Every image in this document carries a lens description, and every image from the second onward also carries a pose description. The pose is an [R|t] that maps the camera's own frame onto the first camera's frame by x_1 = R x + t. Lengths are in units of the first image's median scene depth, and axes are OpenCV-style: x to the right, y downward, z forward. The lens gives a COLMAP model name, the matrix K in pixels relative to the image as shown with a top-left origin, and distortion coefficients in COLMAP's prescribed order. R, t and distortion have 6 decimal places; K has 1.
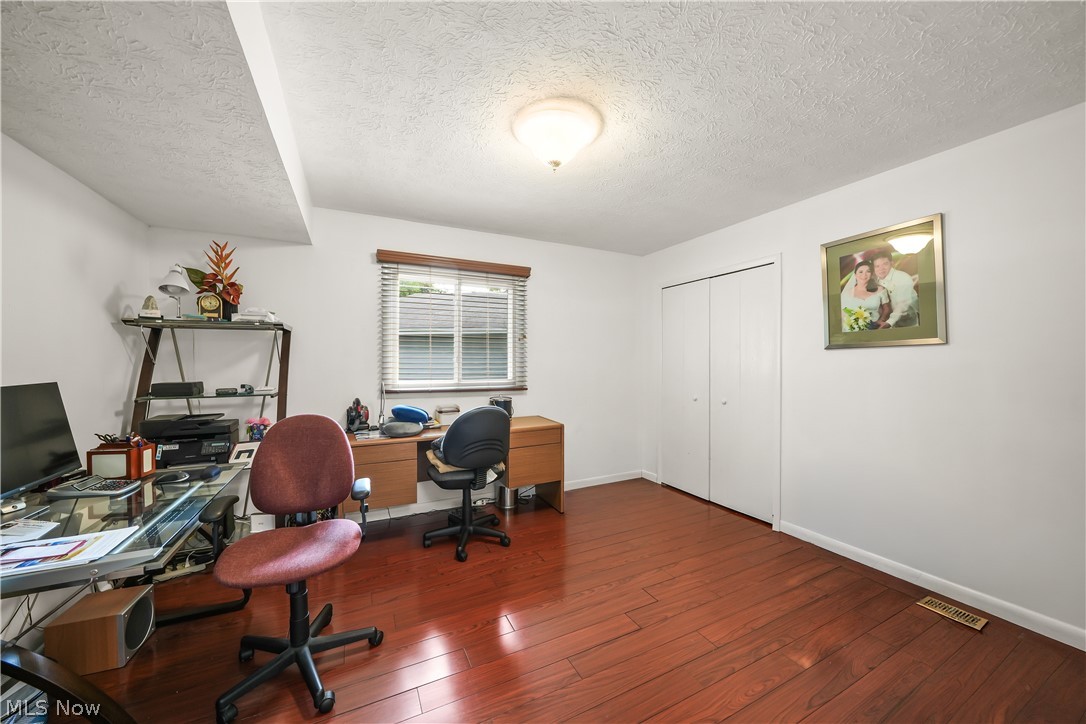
lens RADIAL K [[378.2, 0, 539.8], [0, 378.2, 360.5], [0, 0, 1]] dist [-0.002877, 0.001815]
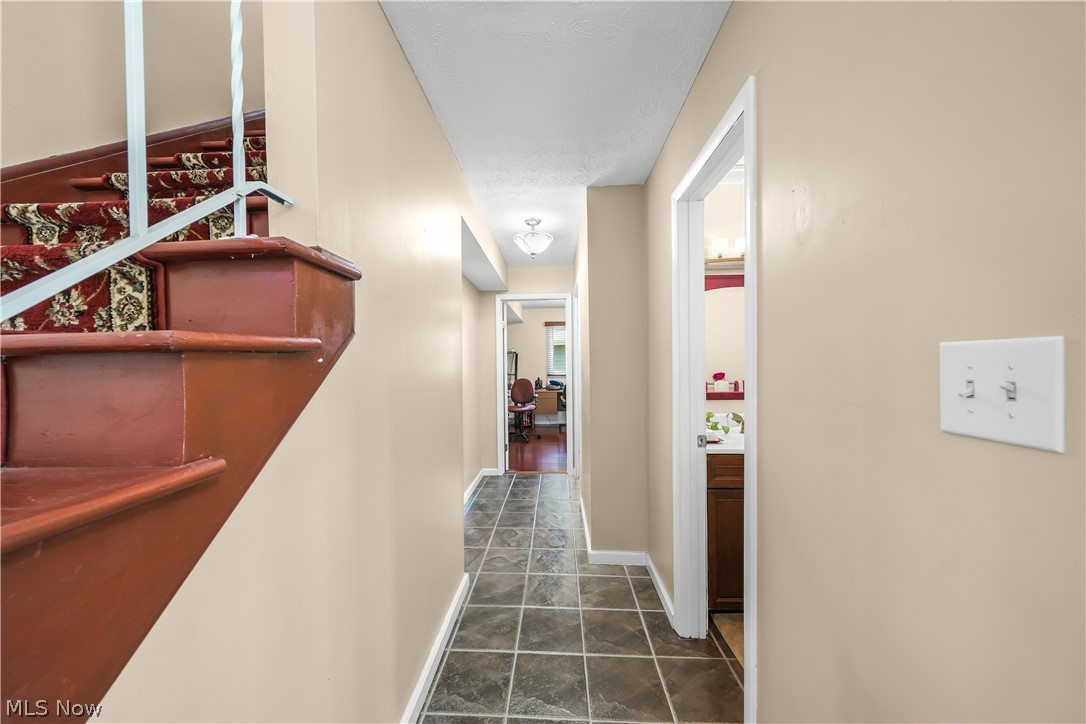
lens RADIAL K [[378.2, 0, 540.1], [0, 378.2, 362.1], [0, 0, 1]] dist [-0.002877, 0.001815]
pose [[0.880532, -0.008322, -0.473914, 0.848408], [0.009419, 0.999956, -0.000059, -0.006383], [0.473893, -0.004412, 0.880571, -1.444146]]
